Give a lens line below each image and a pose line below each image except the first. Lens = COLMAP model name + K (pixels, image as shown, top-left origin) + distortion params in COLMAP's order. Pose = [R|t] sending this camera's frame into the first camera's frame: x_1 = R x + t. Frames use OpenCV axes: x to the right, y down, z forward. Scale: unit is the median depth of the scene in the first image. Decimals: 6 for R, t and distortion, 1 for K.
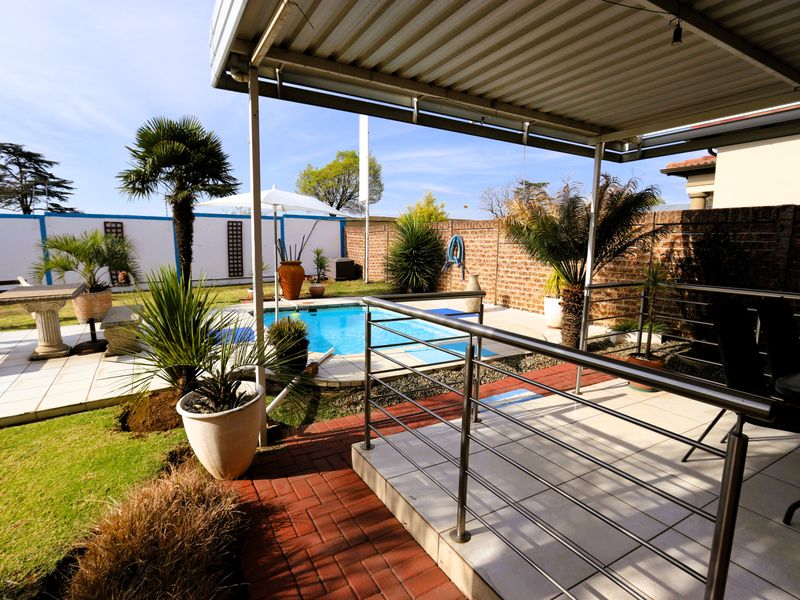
lens RADIAL K [[415.9, 0, 389.7], [0, 415.9, 301.8], [0, 0, 1]] dist [-0.014968, 0.000875]
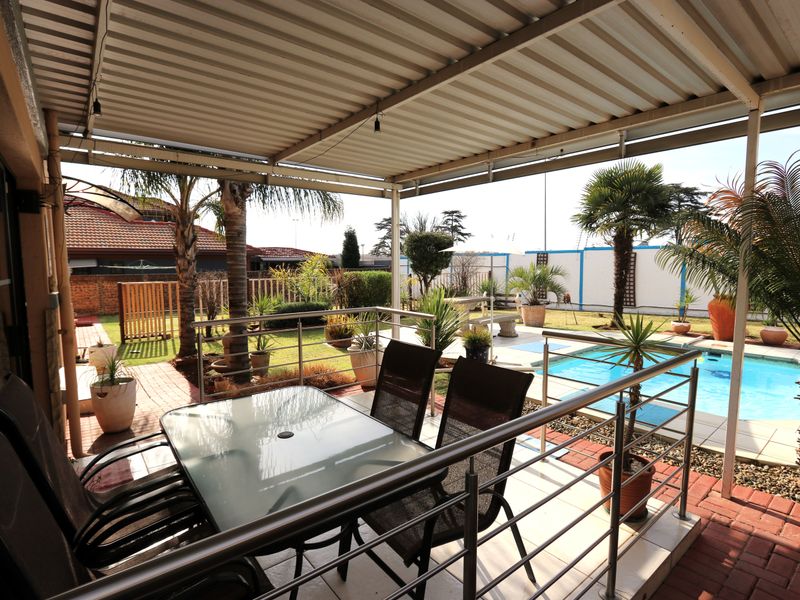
lens RADIAL K [[415.9, 0, 389.7], [0, 415.9, 301.8], [0, 0, 1]] dist [-0.014968, 0.000875]
pose [[0.154922, 0.079582, -0.984716, 0.460663], [-0.135222, 0.989077, 0.058661, -0.039523], [0.978629, 0.124067, 0.163991, 0.200249]]
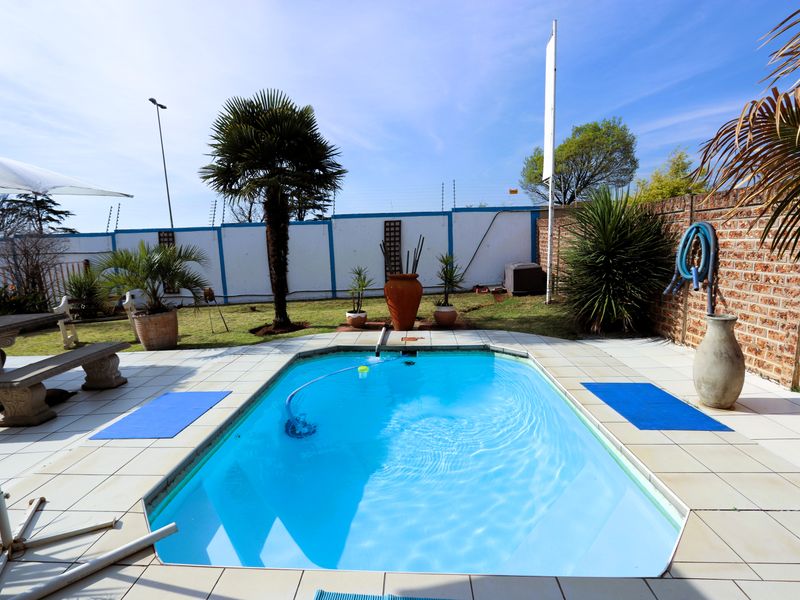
lens RADIAL K [[415.9, 0, 389.7], [0, 415.9, 301.8], [0, 0, 1]] dist [-0.014968, 0.000875]
pose [[0.831837, 0.044531, -0.553230, 0.128316], [-0.040866, 0.998985, 0.018966, -0.062401], [0.553513, 0.006832, 0.832813, 0.401717]]
